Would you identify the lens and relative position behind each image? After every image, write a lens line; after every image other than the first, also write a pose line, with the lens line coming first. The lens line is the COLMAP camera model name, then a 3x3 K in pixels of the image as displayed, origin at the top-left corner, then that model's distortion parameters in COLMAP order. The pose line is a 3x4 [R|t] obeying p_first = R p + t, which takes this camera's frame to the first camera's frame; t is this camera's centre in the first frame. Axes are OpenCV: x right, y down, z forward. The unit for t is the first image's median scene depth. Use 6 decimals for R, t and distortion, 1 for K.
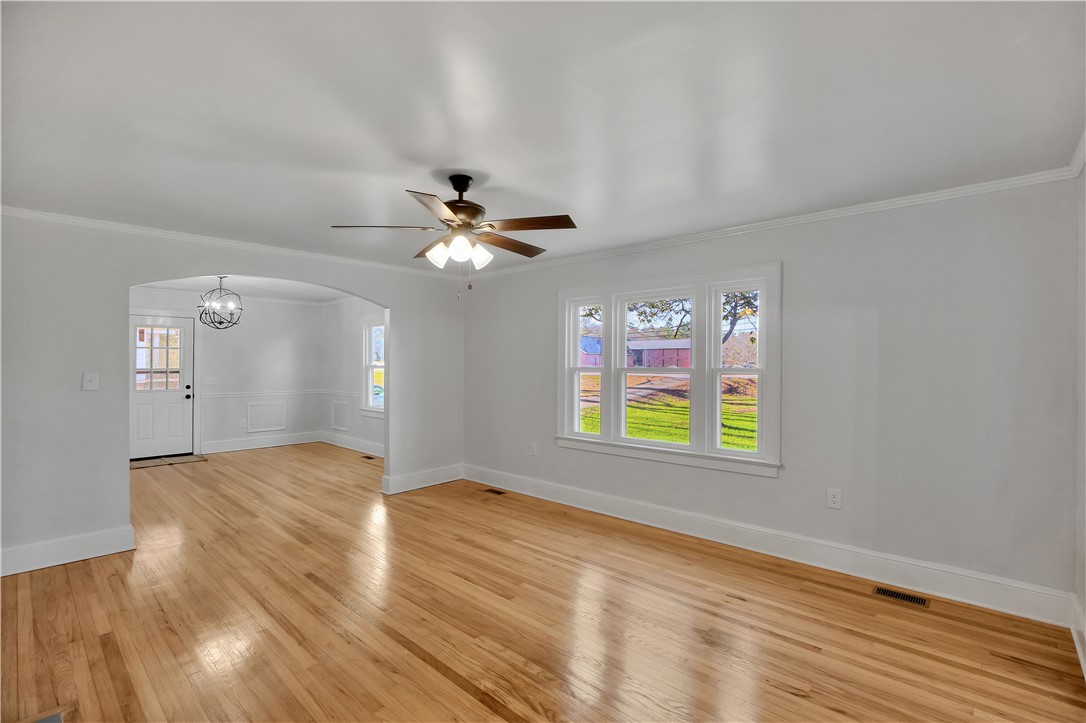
lens RADIAL K [[499.0, 0, 549.2], [0, 499.0, 356.7], [0, 0, 1]] dist [-0.032049, 0.006376]
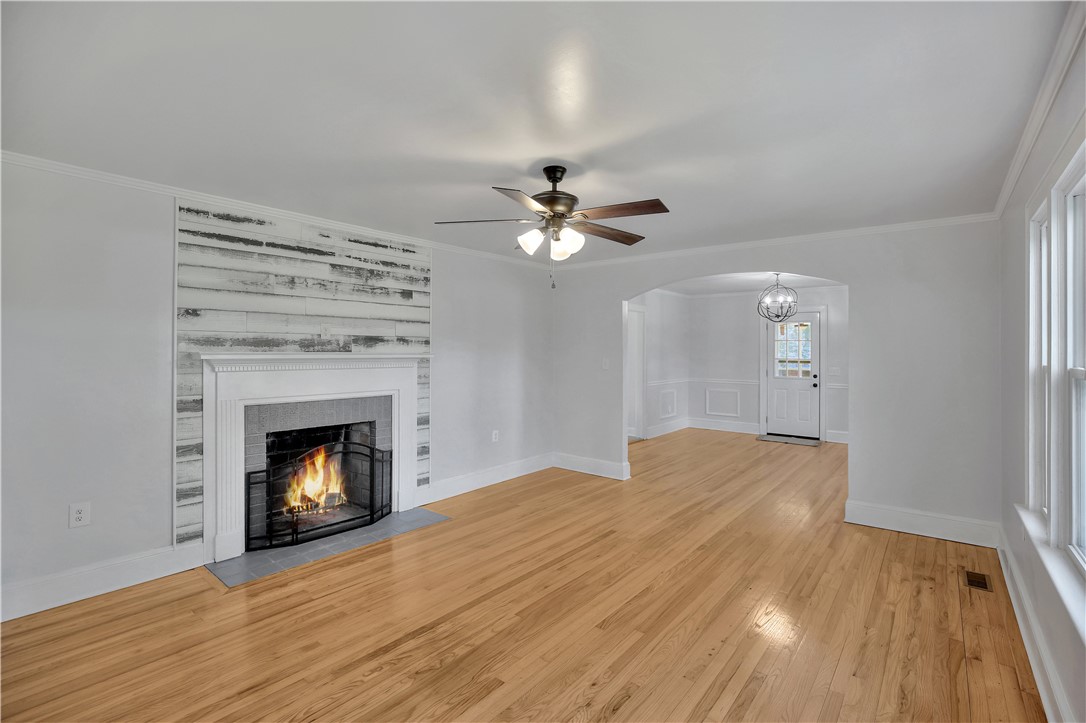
lens RADIAL K [[499.0, 0, 547.4], [0, 499.0, 353.1], [0, 0, 1]] dist [-0.032049, 0.006376]
pose [[0.056750, 0.003570, -0.998382, 0.589278], [0.005254, 0.999979, 0.003874, 0.006557], [0.998375, -0.005465, 0.056730, 0.660990]]
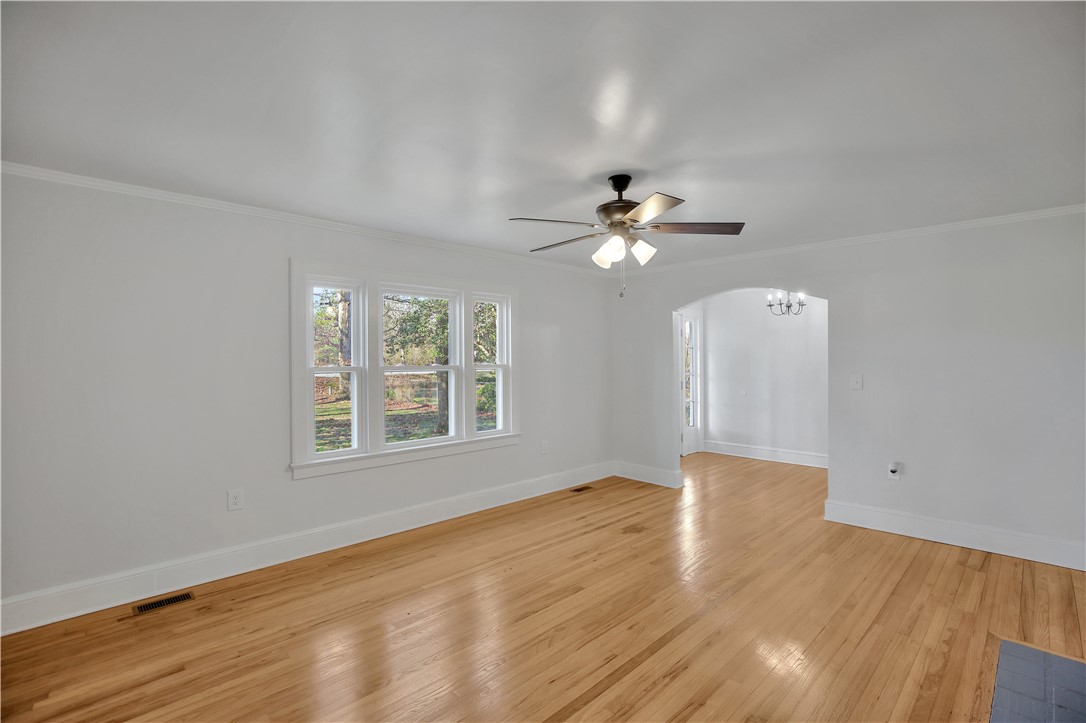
lens RADIAL K [[499.0, 0, 552.8], [0, 499.0, 360.6], [0, 0, 1]] dist [-0.032049, 0.006376]
pose [[0.050142, -0.003646, 0.998735, -0.855689], [-0.008122, 0.999959, 0.004058, 0.005594], [-0.998709, -0.008315, 0.050110, 0.775352]]
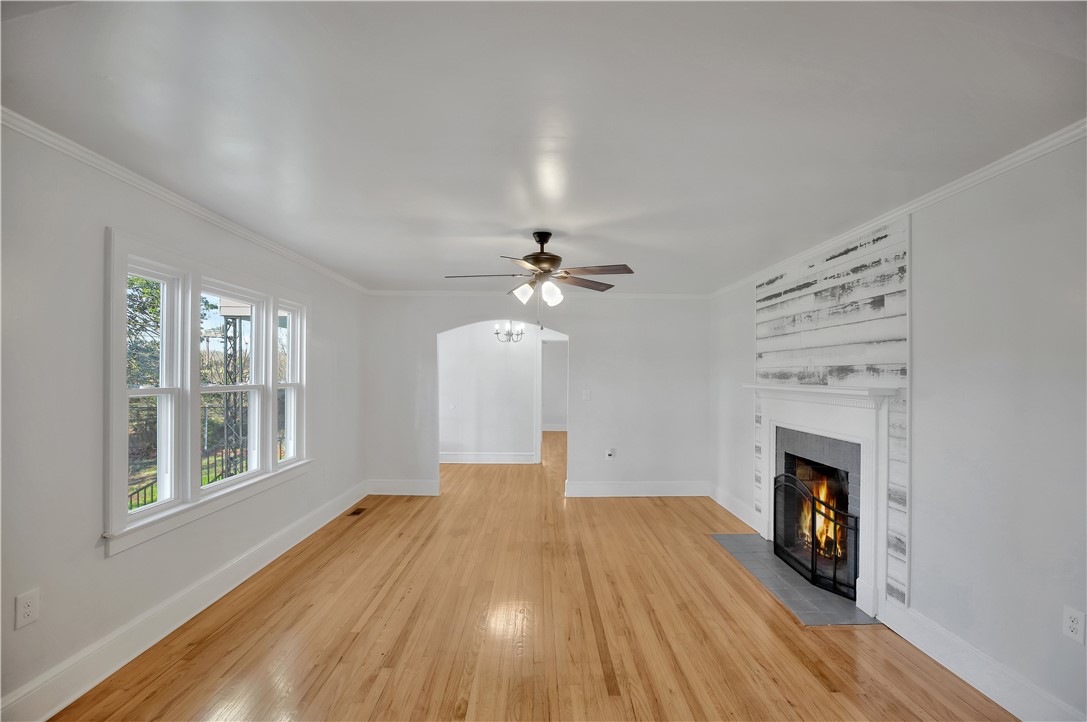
lens RADIAL K [[499.5, 0, 549.9], [0, 499.5, 369.8], [0, 0, 1]] dist [-0.032049, 0.006376]
pose [[-0.688969, 0.001778, 0.724788, -0.789701], [-0.015918, 0.999719, -0.017584, 0.002597], [-0.724616, -0.023652, -0.688747, 1.319230]]
